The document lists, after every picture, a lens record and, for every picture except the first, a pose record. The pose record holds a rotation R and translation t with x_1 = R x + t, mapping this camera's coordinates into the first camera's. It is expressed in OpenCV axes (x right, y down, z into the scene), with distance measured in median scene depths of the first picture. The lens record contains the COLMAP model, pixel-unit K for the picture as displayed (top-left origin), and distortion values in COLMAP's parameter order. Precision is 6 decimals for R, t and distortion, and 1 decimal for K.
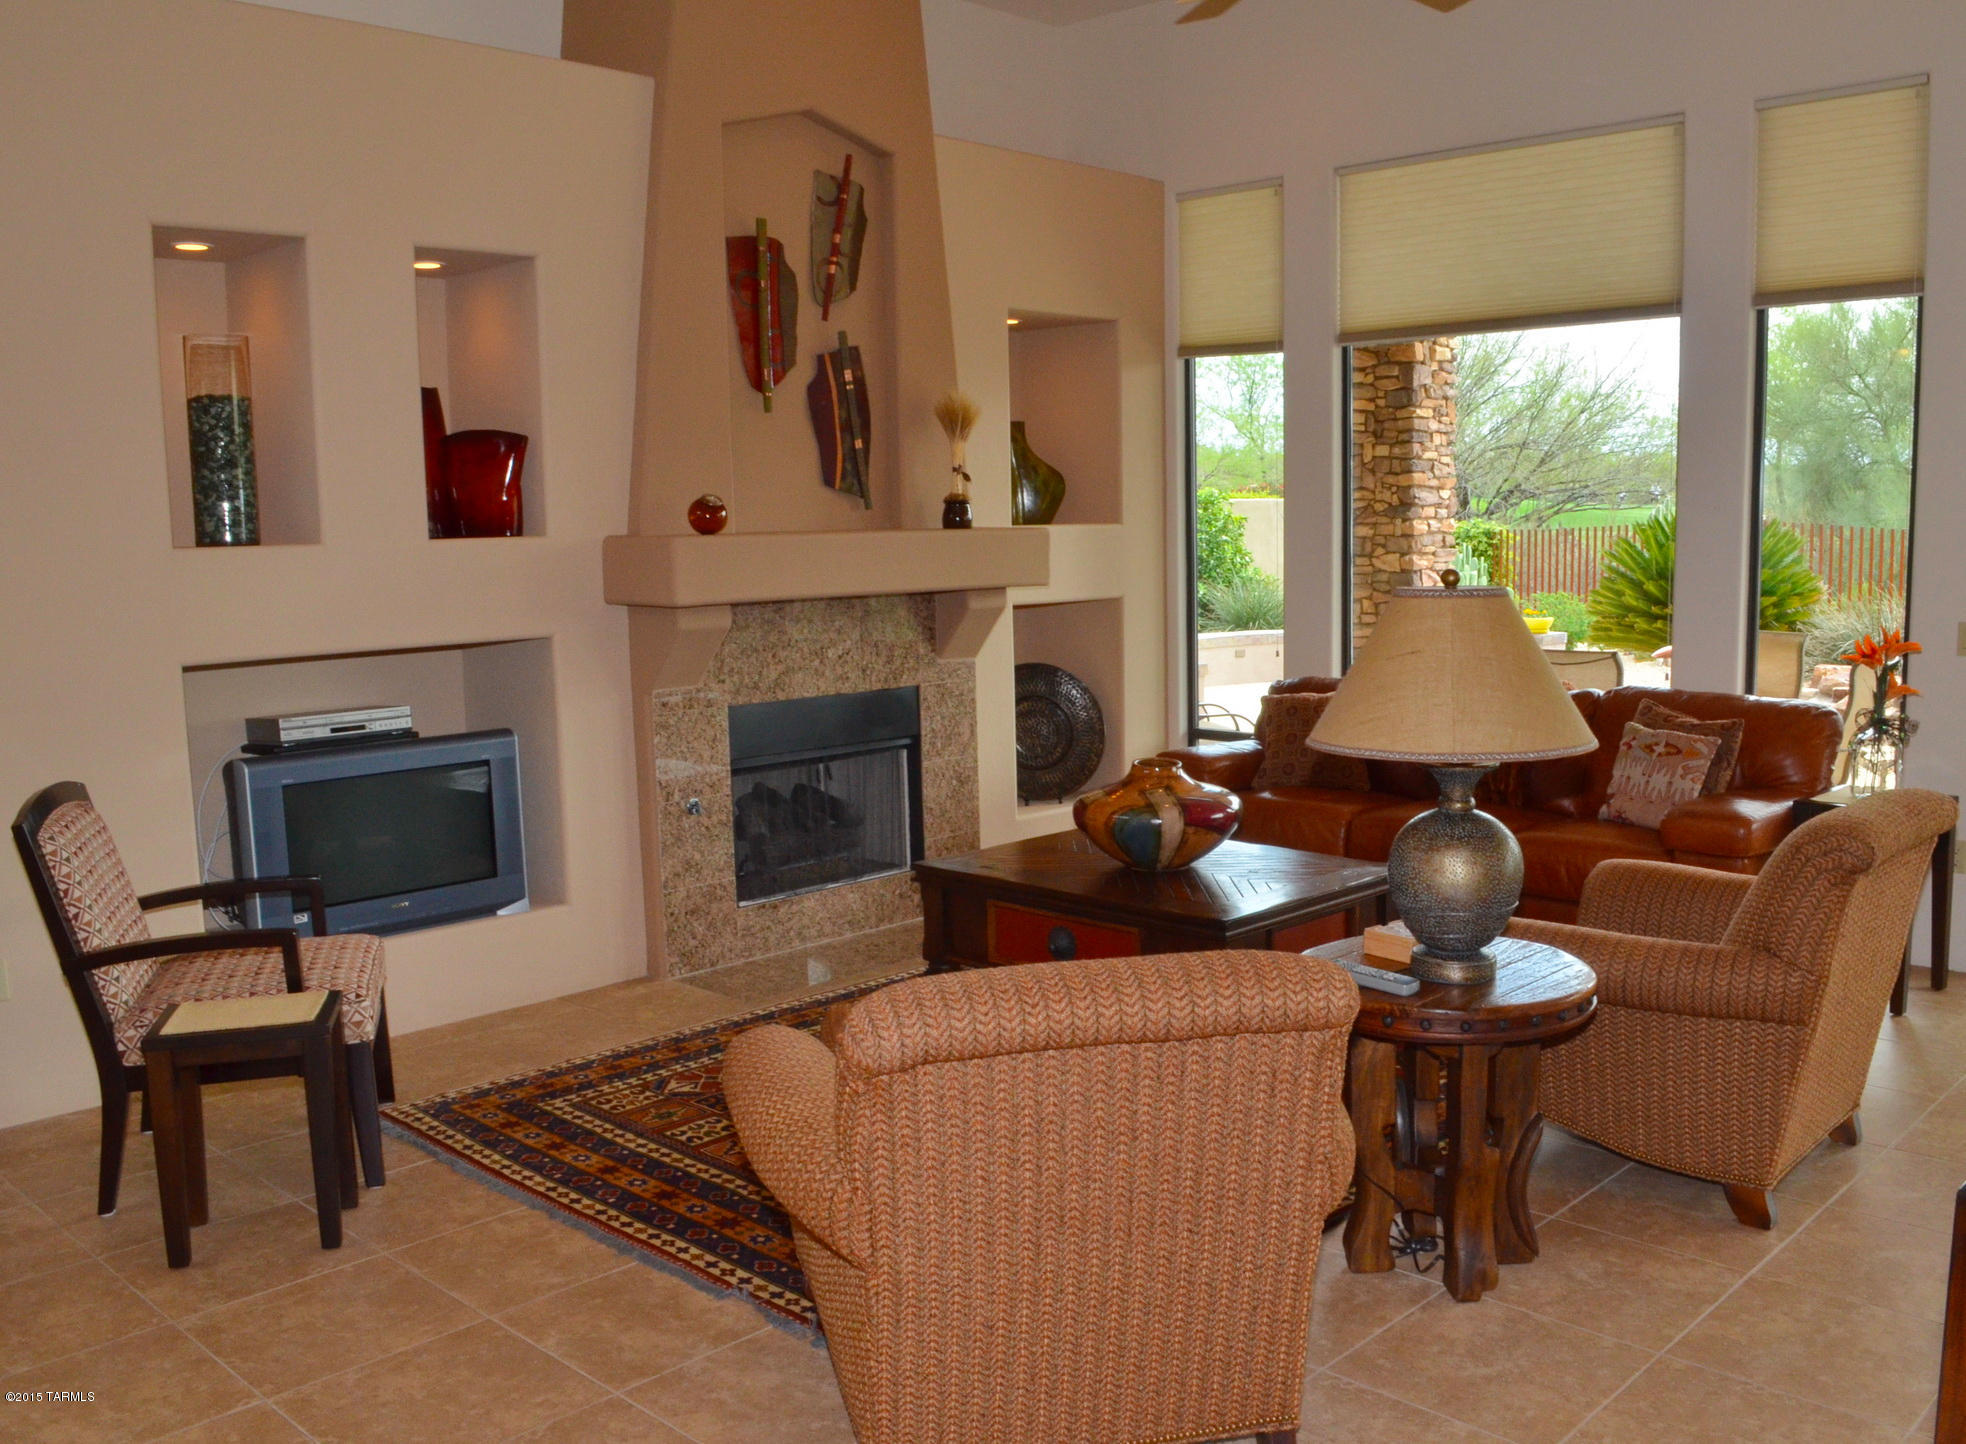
lens RADIAL K [[1719.7, 0, 1066.5], [0, 1719.7, 732.2], [0, 0, 1]] dist [-0.075537, 0.007693]
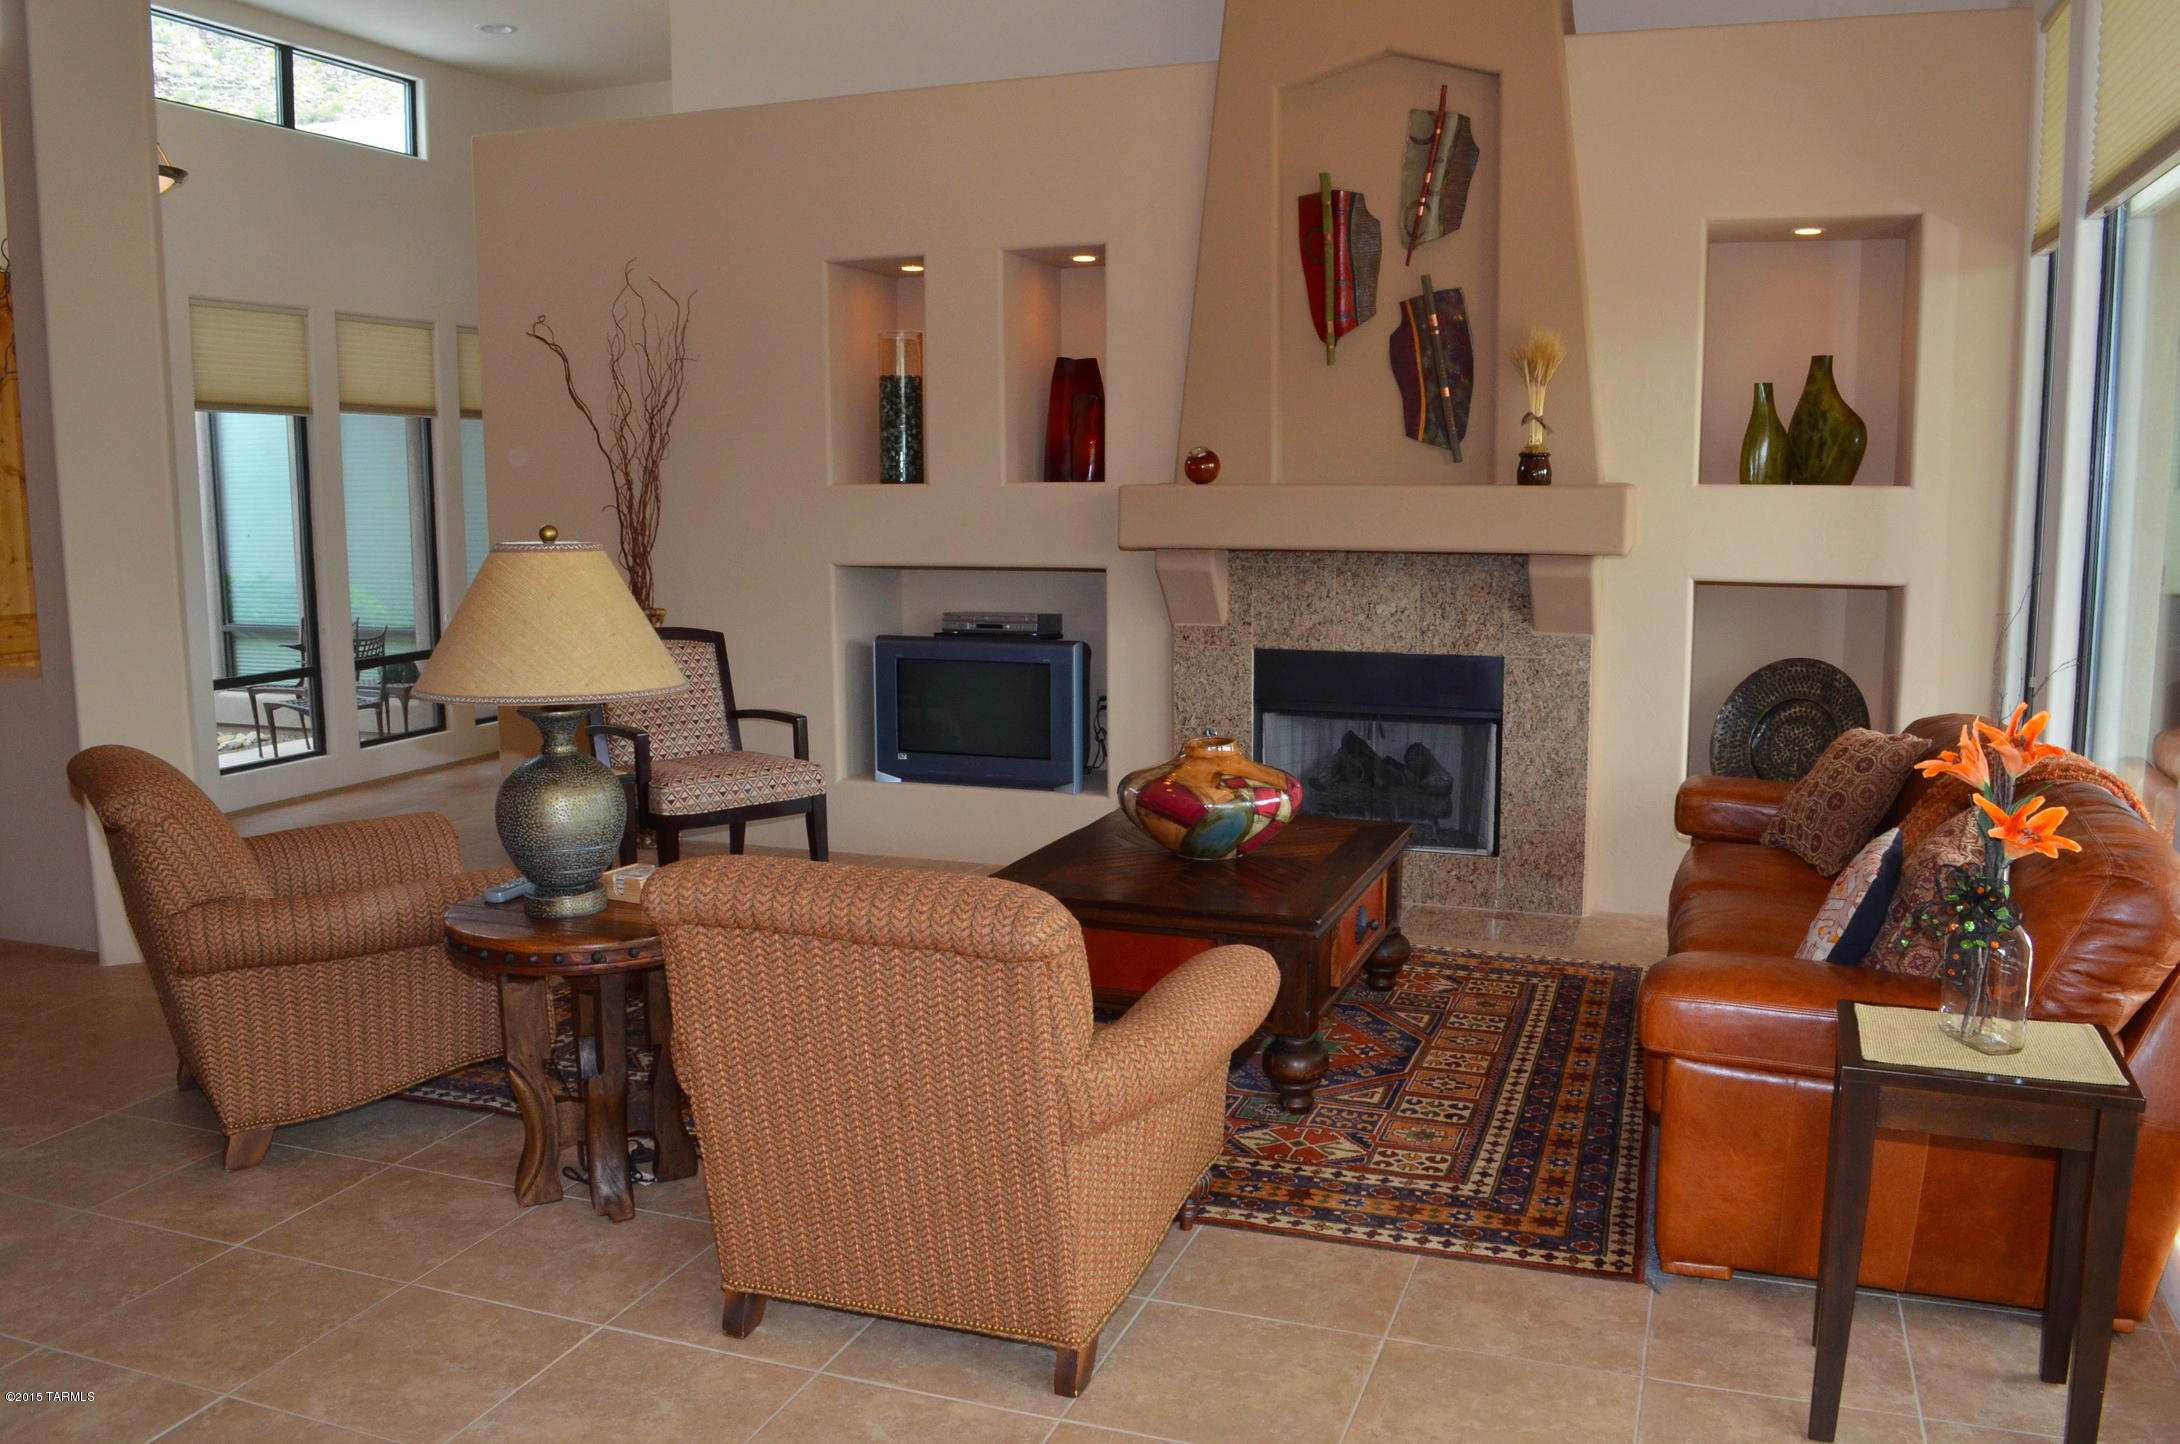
lens RADIAL K [[1714.8, 0, 1104.0], [0, 1714.8, 727.1], [0, 0, 1]] dist [-0.086252, 0.013868]
pose [[0.384142, 0.145265, -0.911775, 0.715241], [-0.118833, 0.987110, 0.107202, -0.067109], [0.915595, 0.067168, 0.396453, 0.486376]]
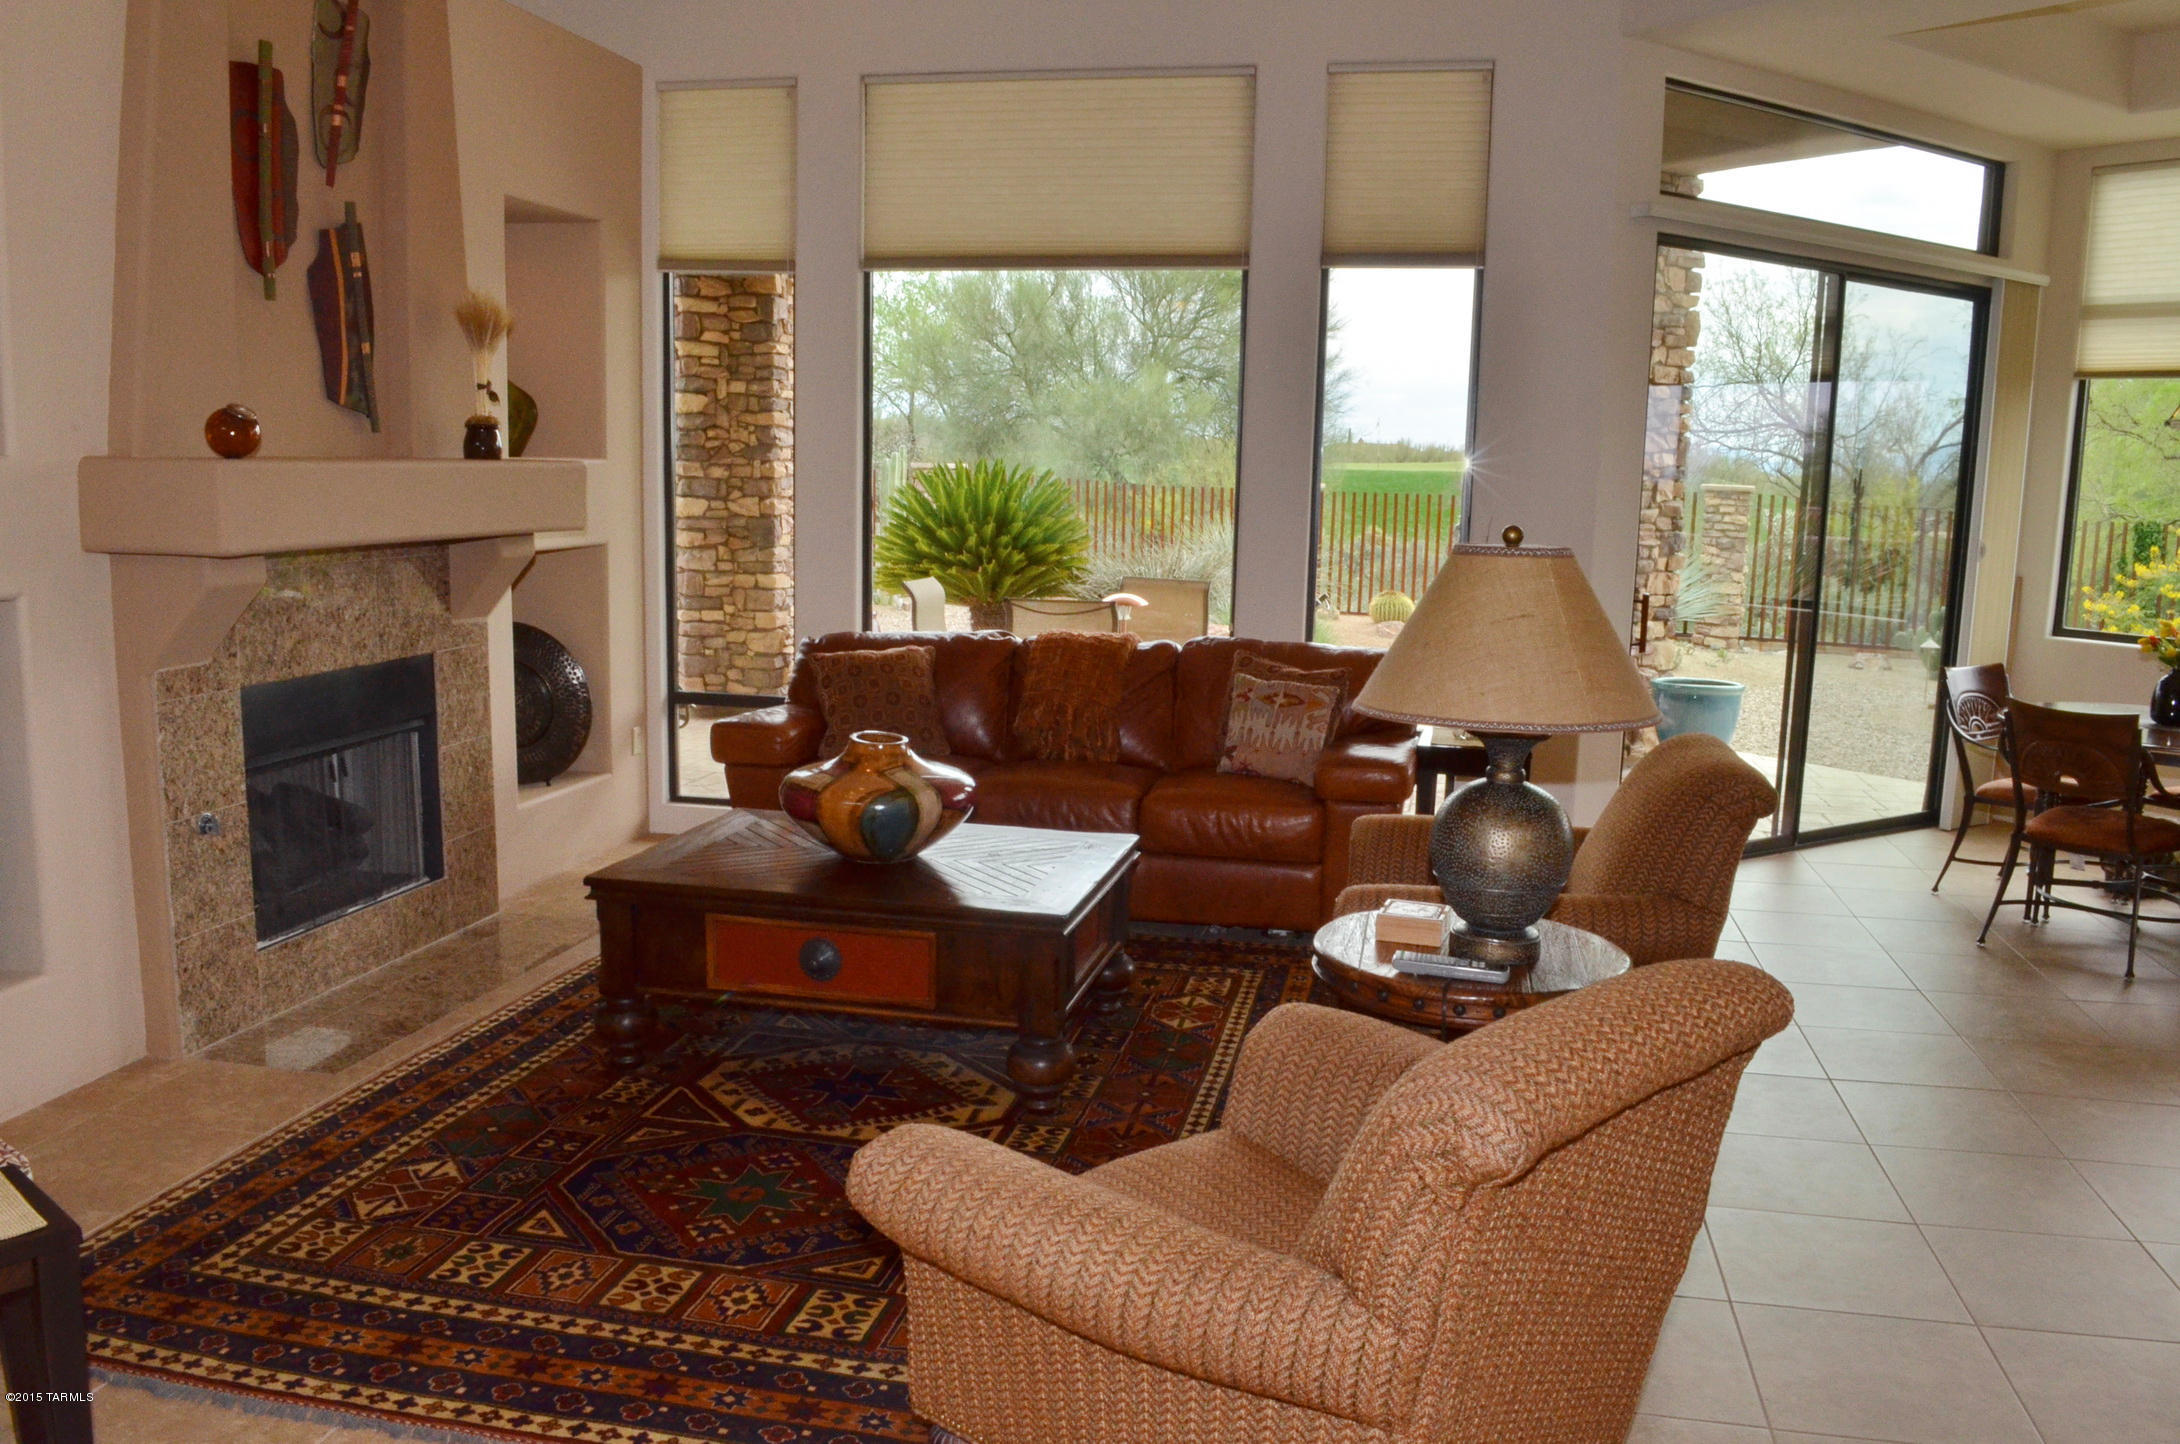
lens RADIAL K [[1714.8, 0, 1092.3], [0, 1714.8, 740.5], [0, 0, 1]] dist [-0.086252, 0.013868]
pose [[0.860292, -0.047938, 0.507543, -0.243553], [0.028530, 0.998536, 0.045954, -0.014732], [-0.509003, -0.025053, 0.860400, 0.168532]]
